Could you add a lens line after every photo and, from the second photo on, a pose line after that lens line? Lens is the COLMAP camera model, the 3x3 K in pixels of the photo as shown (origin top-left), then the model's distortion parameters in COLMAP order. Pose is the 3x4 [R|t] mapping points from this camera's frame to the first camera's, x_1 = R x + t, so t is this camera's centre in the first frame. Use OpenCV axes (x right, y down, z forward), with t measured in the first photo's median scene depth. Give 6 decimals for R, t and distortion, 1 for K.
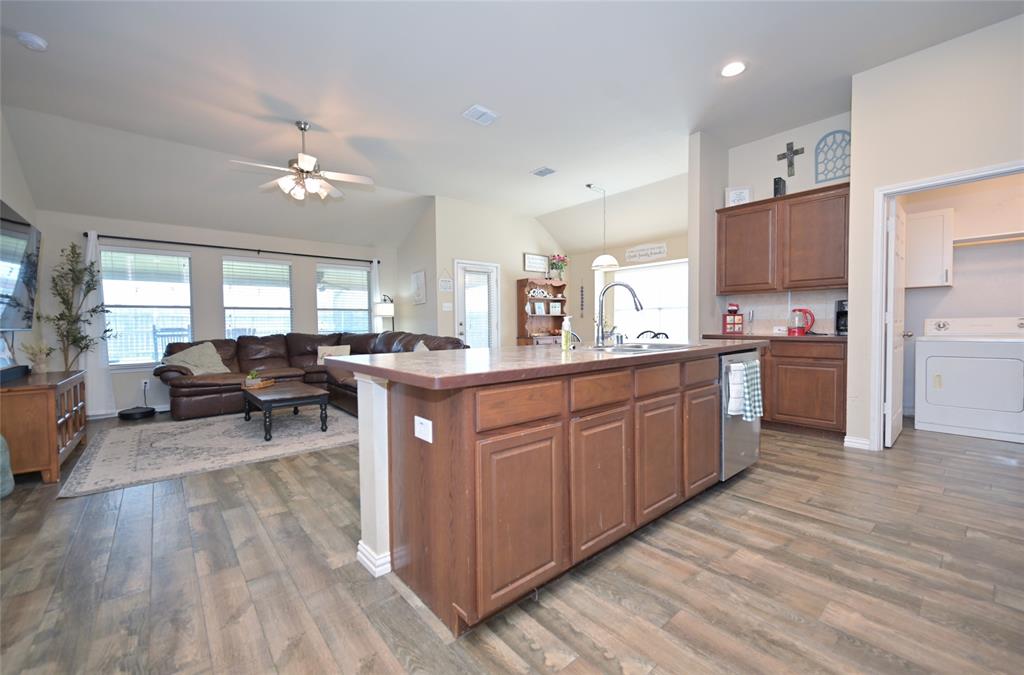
lens RADIAL K [[404.4, 0, 507.4], [0, 404.4, 339.8], [0, 0, 1]] dist [-0.001116, 0.000004]
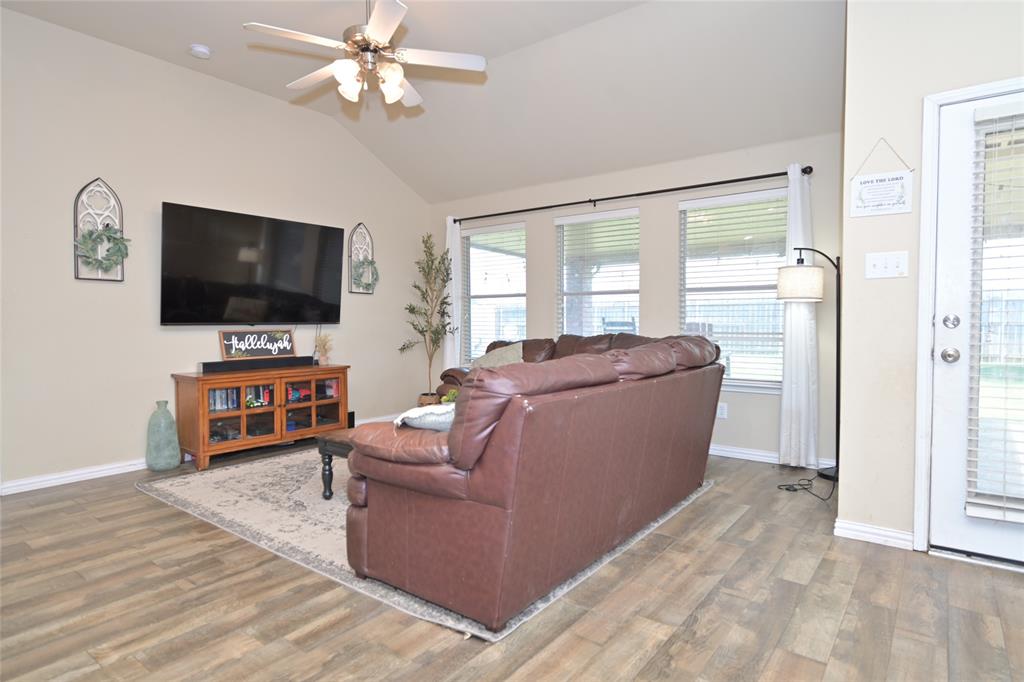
lens RADIAL K [[564.0, 0, 519.3], [0, 564.0, 338.4], [0, 0, 1]] dist [-0.000896, -0.000505]
pose [[0.219654, 0.044063, -0.974582, 0.240593], [-0.036539, 0.998650, 0.036916, -0.037077], [0.974893, 0.027502, 0.220967, 0.747488]]
